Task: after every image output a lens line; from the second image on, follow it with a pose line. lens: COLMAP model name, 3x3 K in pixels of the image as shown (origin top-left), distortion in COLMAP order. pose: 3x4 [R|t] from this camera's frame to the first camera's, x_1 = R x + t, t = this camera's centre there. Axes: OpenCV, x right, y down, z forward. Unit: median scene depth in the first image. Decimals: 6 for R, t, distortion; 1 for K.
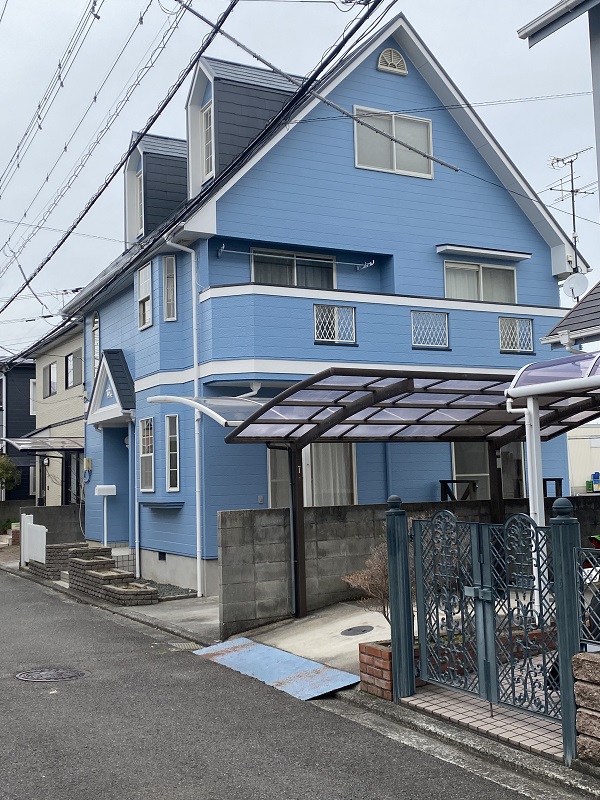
lens RADIAL K [[902.8, 0, 288.7], [0, 902.8, 379.7], [0, 0, 1]] dist [0.032120, 0.000000]
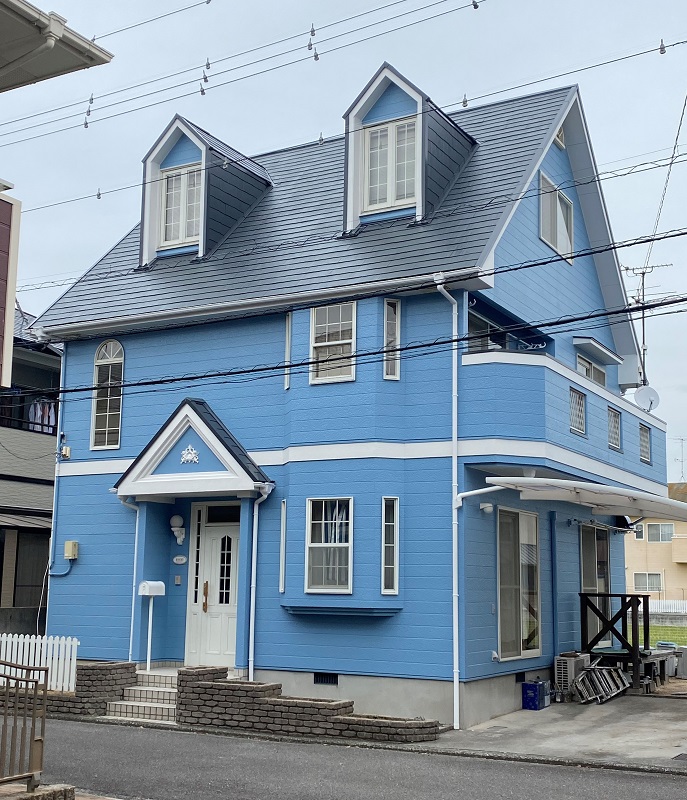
lens RADIAL K [[1075.3, 0, 344.1], [0, 1075.3, 398.0], [0, 0, 1]] dist [0.045931, 0.000000]
pose [[0.835864, 0.133958, 0.532341, -0.715055], [-0.097638, 0.990585, -0.095962, 0.049945], [-0.540184, 0.028235, 0.841073, 0.234395]]
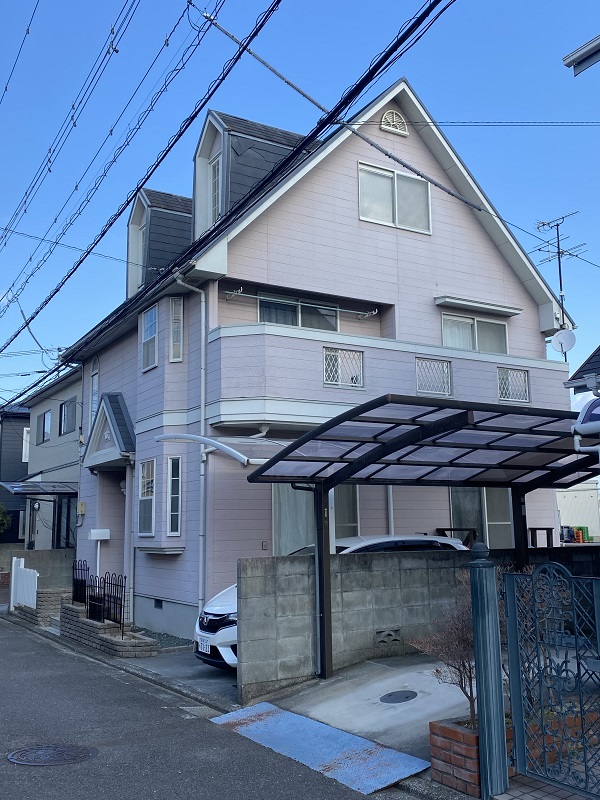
lens RADIAL K [[781.7, 0, 283.3], [0, 781.7, 379.6], [0, 0, 1]] dist [0.020179, 0.000000]
pose [[0.998692, 0.023387, 0.045472, -0.055077], [-0.019717, 0.996637, -0.079541, 0.021825], [-0.047180, 0.078540, 0.995794, 0.150760]]
